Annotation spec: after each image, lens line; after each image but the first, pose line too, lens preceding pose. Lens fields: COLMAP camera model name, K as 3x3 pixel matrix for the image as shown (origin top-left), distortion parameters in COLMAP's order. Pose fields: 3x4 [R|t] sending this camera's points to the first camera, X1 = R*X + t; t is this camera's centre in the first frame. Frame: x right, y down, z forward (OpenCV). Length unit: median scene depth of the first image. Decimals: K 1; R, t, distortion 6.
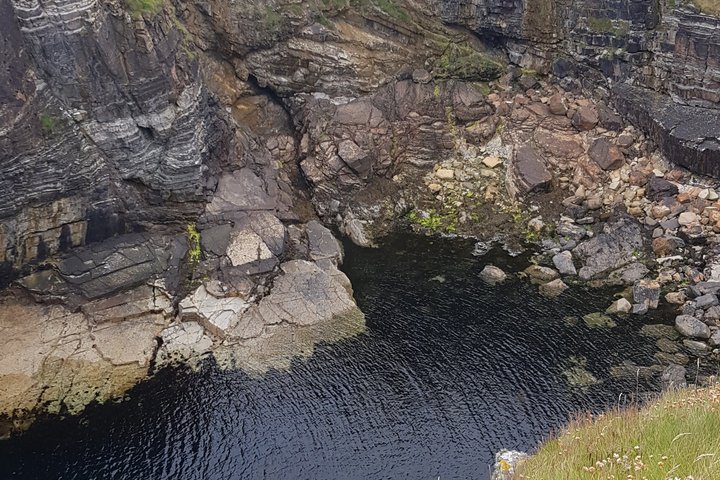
lens RADIAL K [[1010.3, 0, 356.8], [0, 1010.3, 239.6], [0, 0, 1]] dist [0.038181, 0.000000]
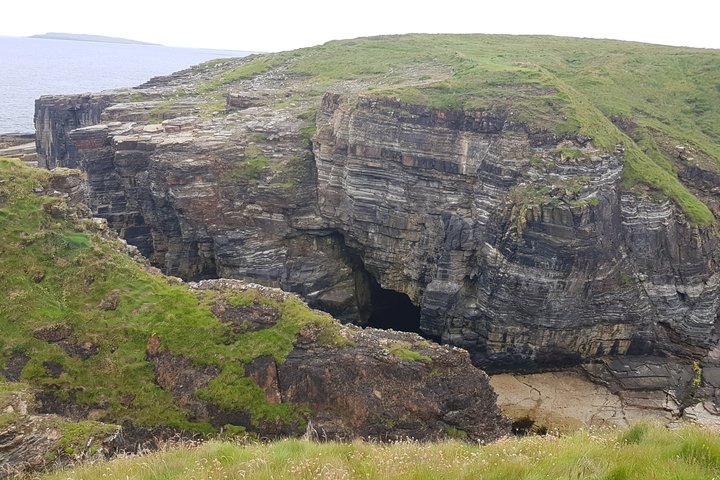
lens RADIAL K [[649.6, 0, 353.8], [0, 649.6, 224.7], [0, 0, 1]] dist [0.103145, -0.202062]
pose [[0.807753, 0.163707, -0.566334, -0.061003], [-0.265614, 0.958699, -0.101715, 0.028766], [0.526293, 0.232587, 0.817875, -0.141267]]
